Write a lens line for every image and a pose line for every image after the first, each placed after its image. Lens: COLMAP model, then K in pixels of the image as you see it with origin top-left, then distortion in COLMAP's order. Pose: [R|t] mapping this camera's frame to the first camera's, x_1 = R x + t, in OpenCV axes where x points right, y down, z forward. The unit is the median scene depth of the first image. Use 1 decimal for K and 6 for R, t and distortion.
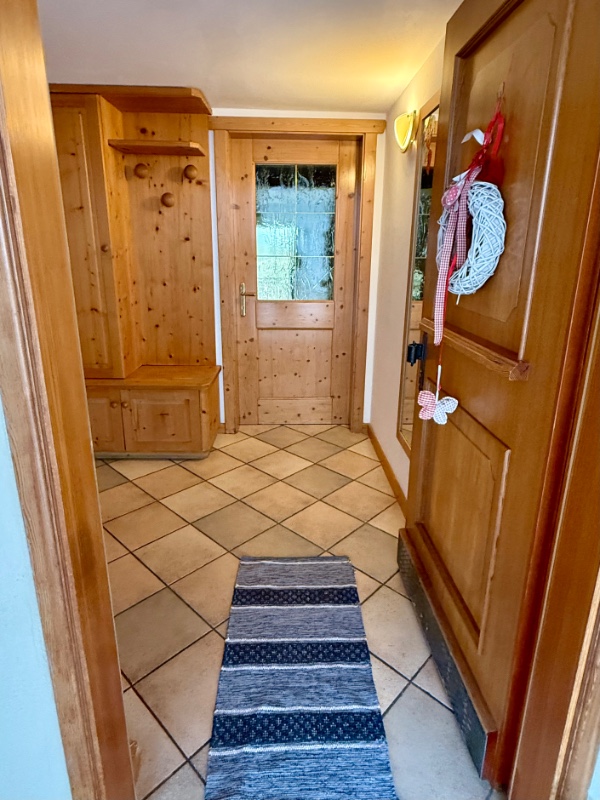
lens RADIAL K [[465.1, 0, 299.8], [0, 465.1, 392.7], [0, 0, 1]] dist [-0.001104, -0.001641]
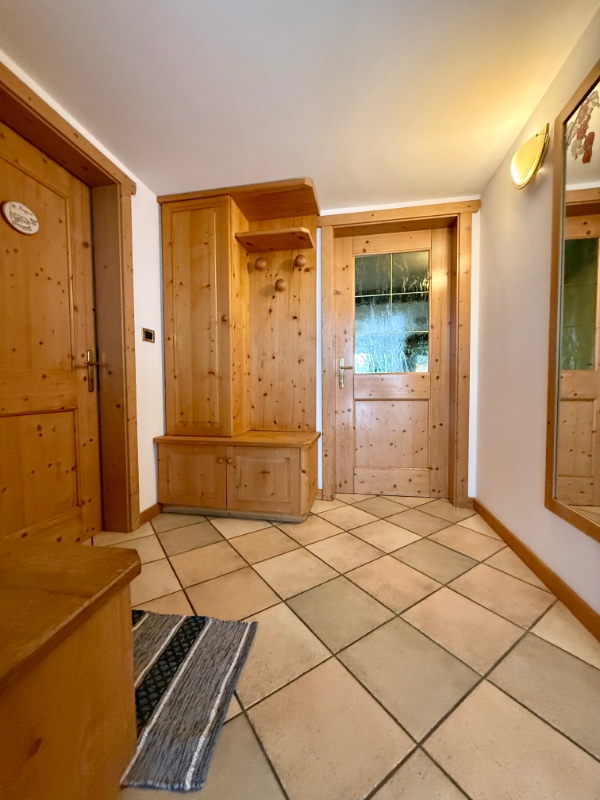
lens RADIAL K [[320.4, 0, 293.6], [0, 320.4, 402.0], [0, 0, 1]] dist [-0.000986, 0.000194]
pose [[0.974521, -0.011478, -0.224001, -0.072937], [-0.045671, 0.967612, -0.248276, 0.068280], [0.219595, 0.252180, 0.942435, 0.316695]]
